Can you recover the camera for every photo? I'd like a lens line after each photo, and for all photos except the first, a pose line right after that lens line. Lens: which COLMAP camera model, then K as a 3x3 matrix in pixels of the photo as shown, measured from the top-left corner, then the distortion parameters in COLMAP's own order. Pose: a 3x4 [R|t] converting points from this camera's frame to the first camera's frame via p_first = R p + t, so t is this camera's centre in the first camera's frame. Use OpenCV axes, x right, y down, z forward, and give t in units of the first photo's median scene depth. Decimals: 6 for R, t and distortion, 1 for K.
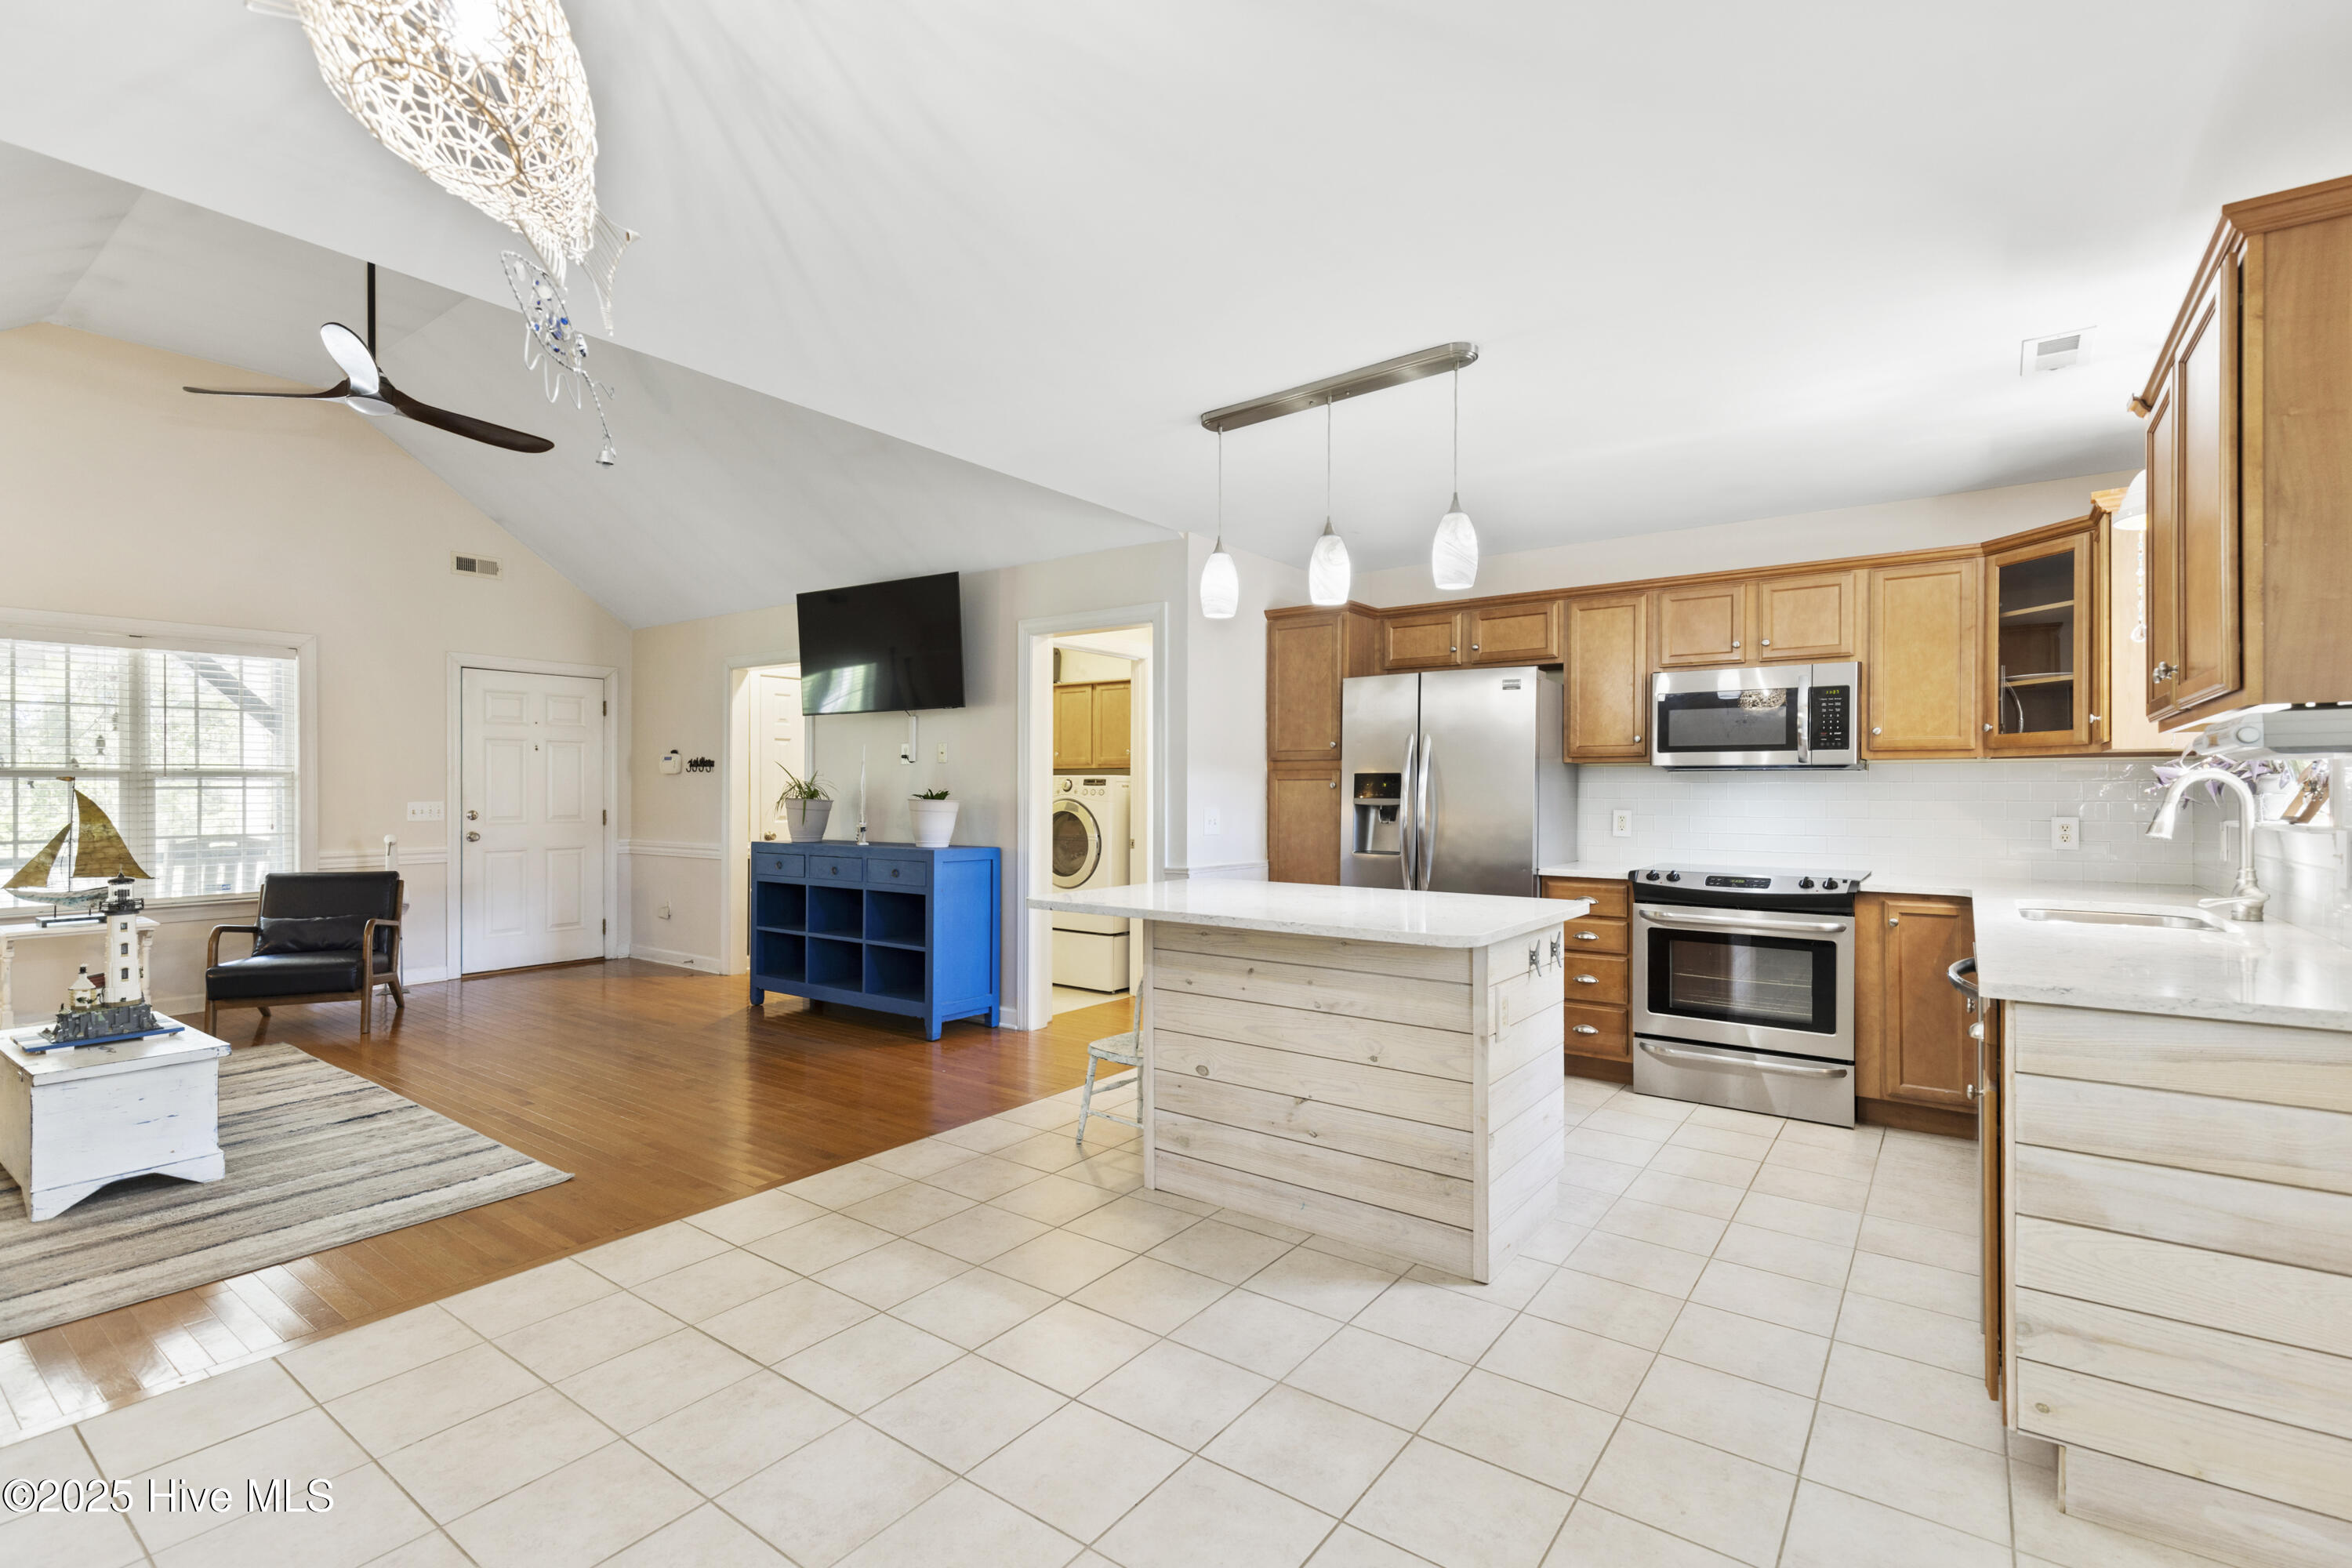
lens RADIAL K [[1071.3, 0, 1165.3], [0, 1071.3, 790.0], [0, 0, 1]] dist [0.012065, -0.000293]
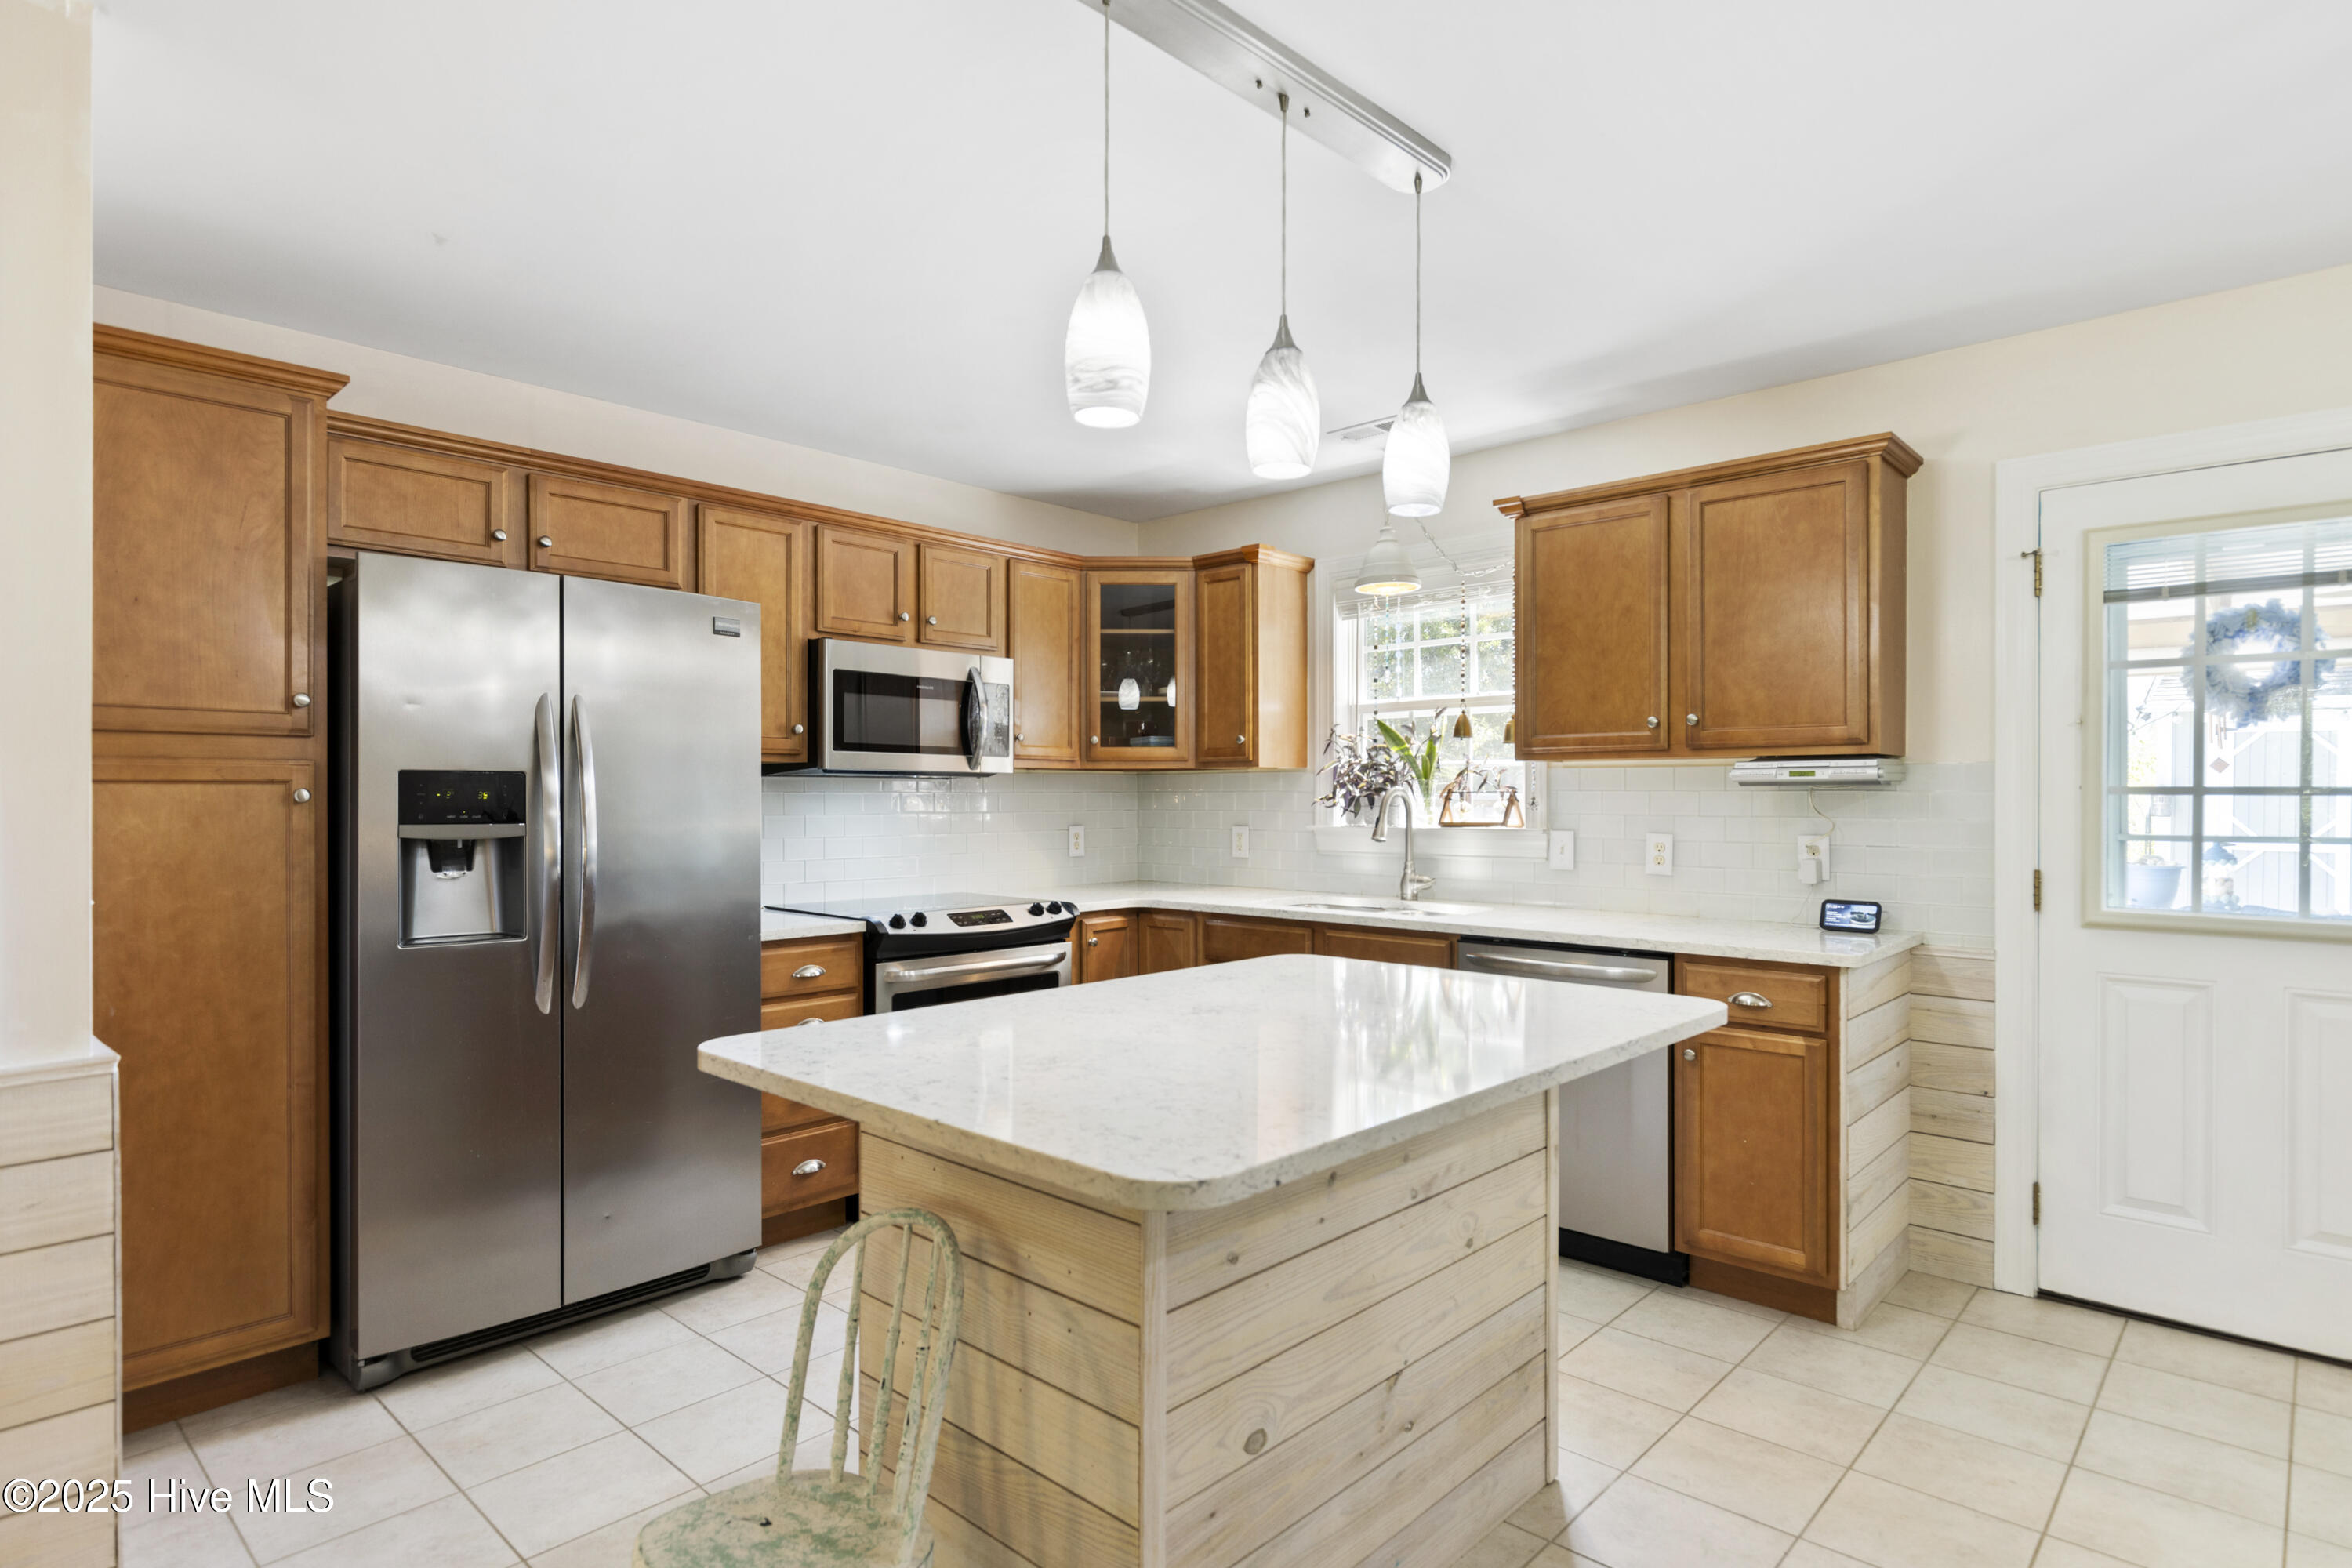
lens RADIAL K [[1237.1, 0, 1182.9], [0, 1237.1, 794.8], [0, 0, 1]] dist [0.004361, 0.000290]
pose [[0.104888, -0.000425, 0.994484, -0.312745], [0.000103, 1.000000, 0.000417, -0.005412], [-0.994484, 0.000059, 0.104888, 0.634574]]
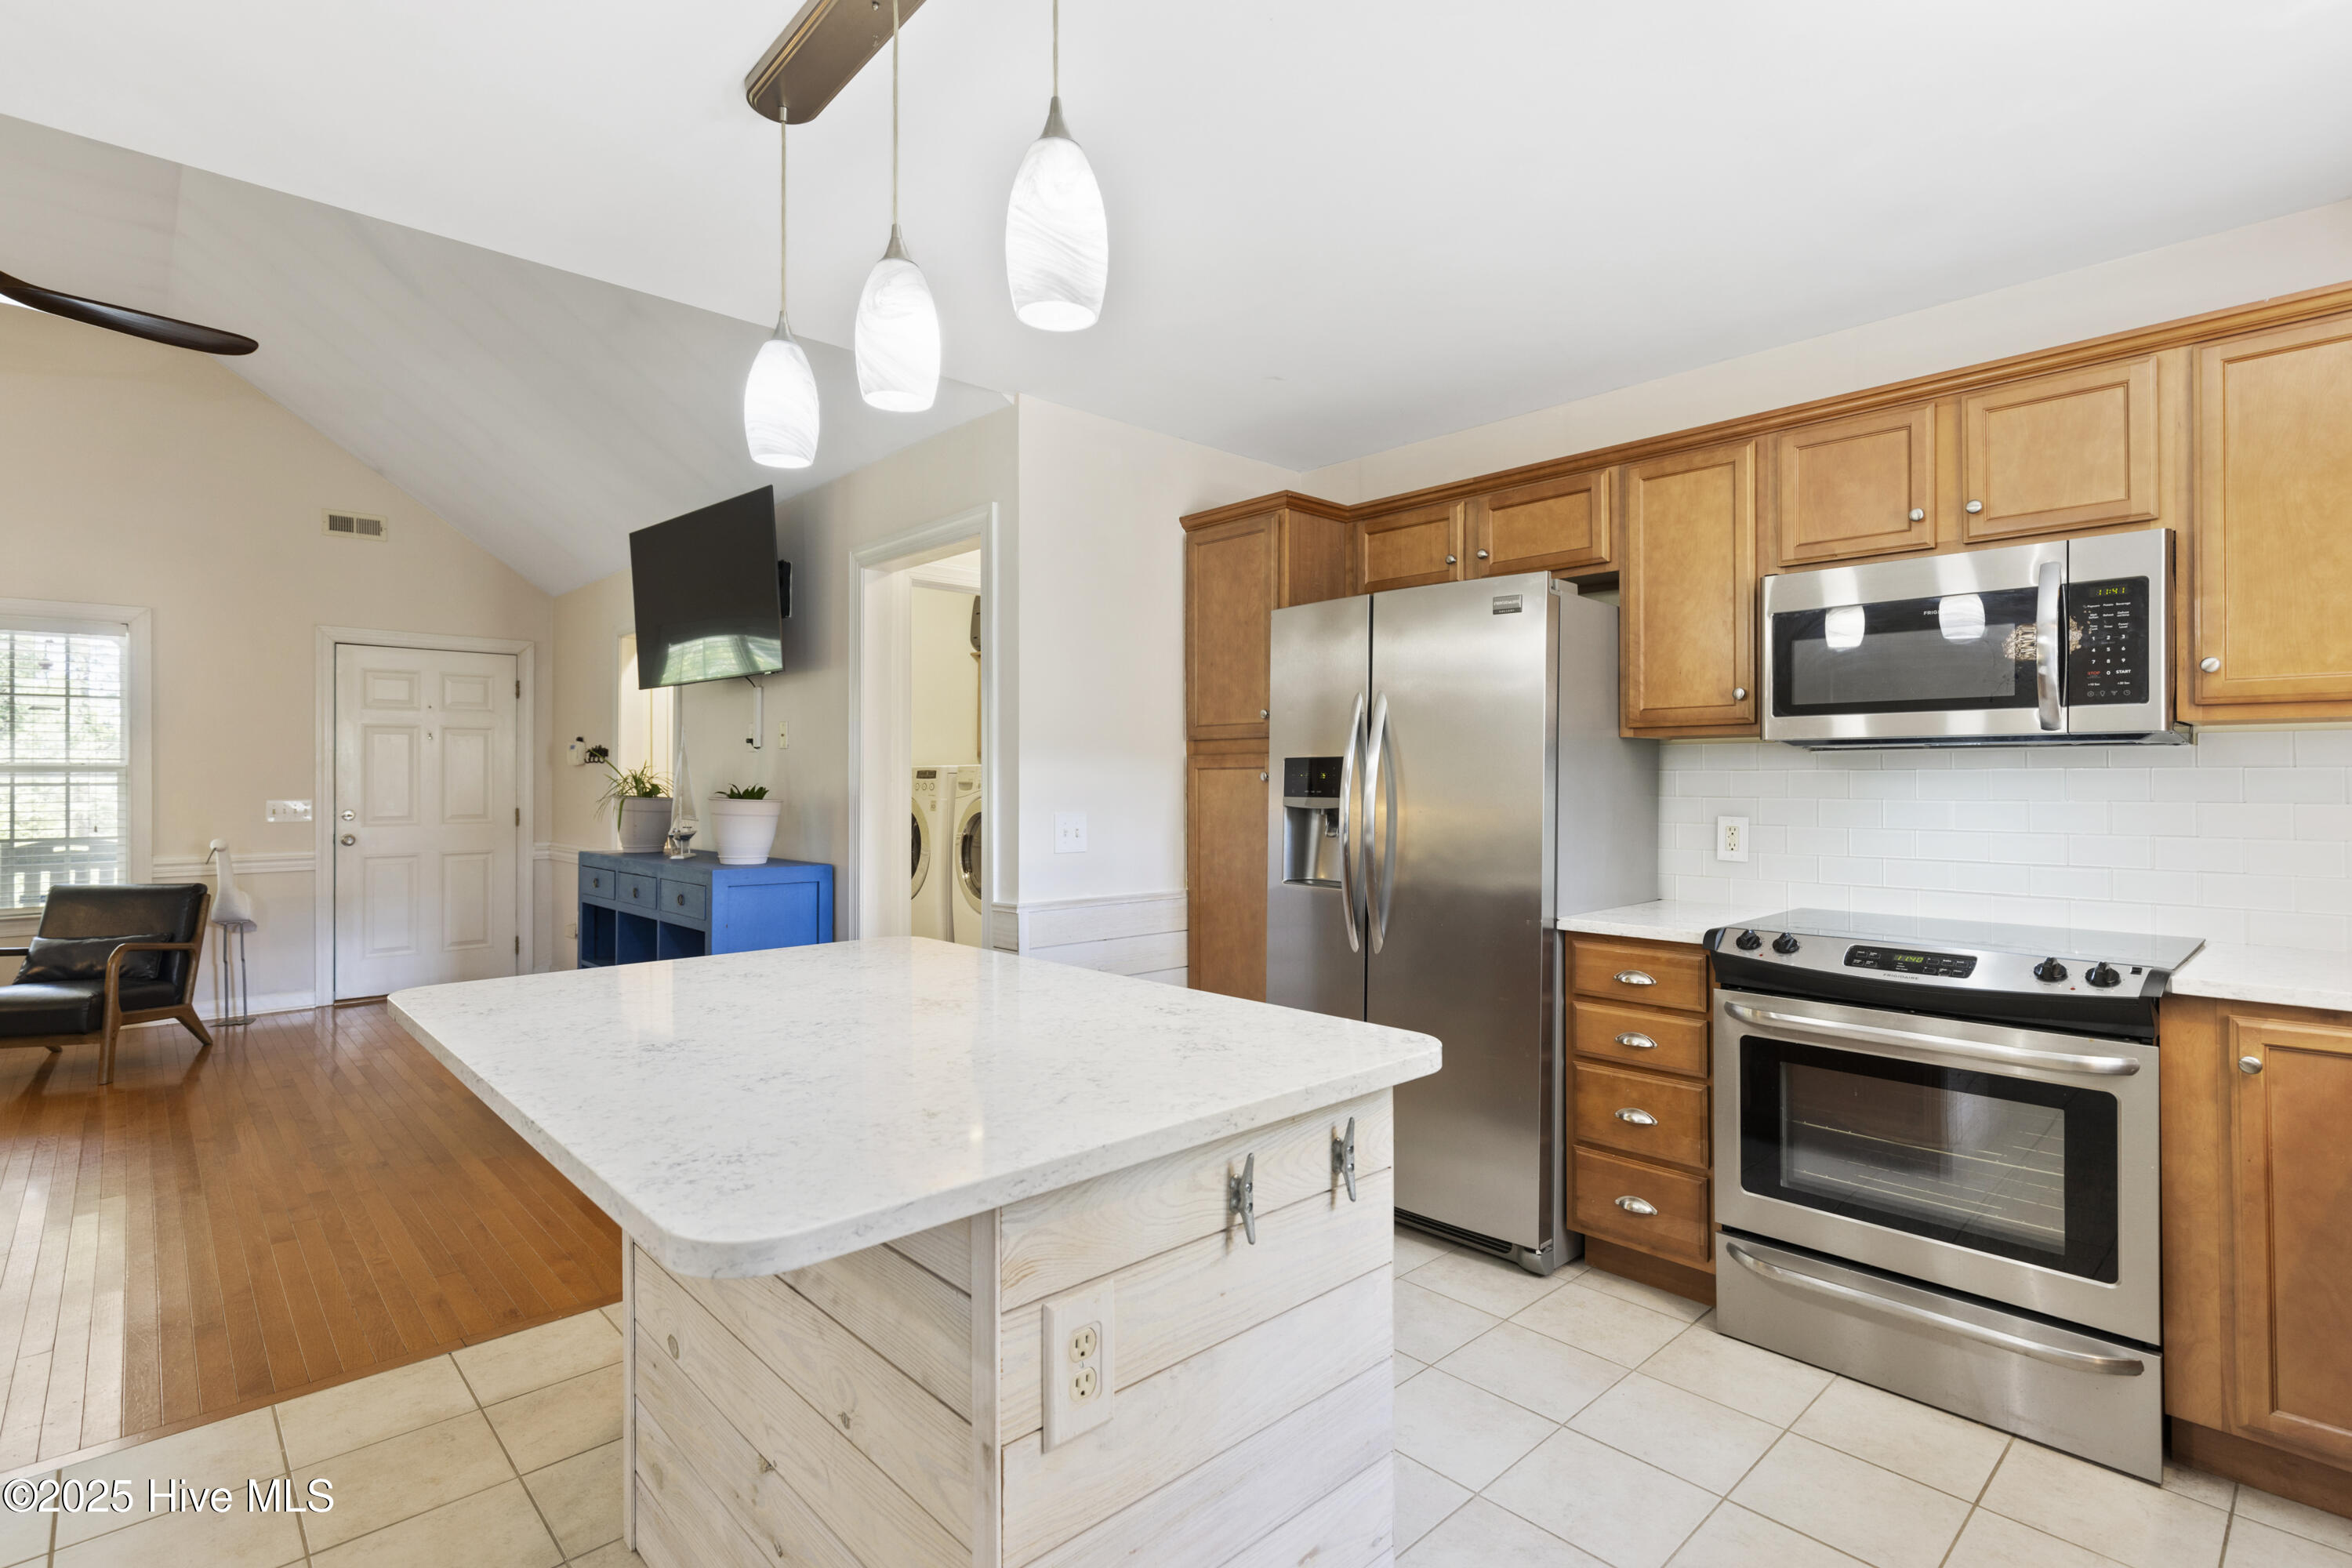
lens RADIAL K [[1124.2, 0, 1171.5], [0, 1124.2, 770.9], [0, 0, 1]] dist [0.001526, -0.000377]
pose [[0.983859, -0.005495, -0.178862, 0.235966], [0.004063, 0.999957, -0.008373, -0.002623], [0.178900, 0.007511, 0.983839, 0.338199]]
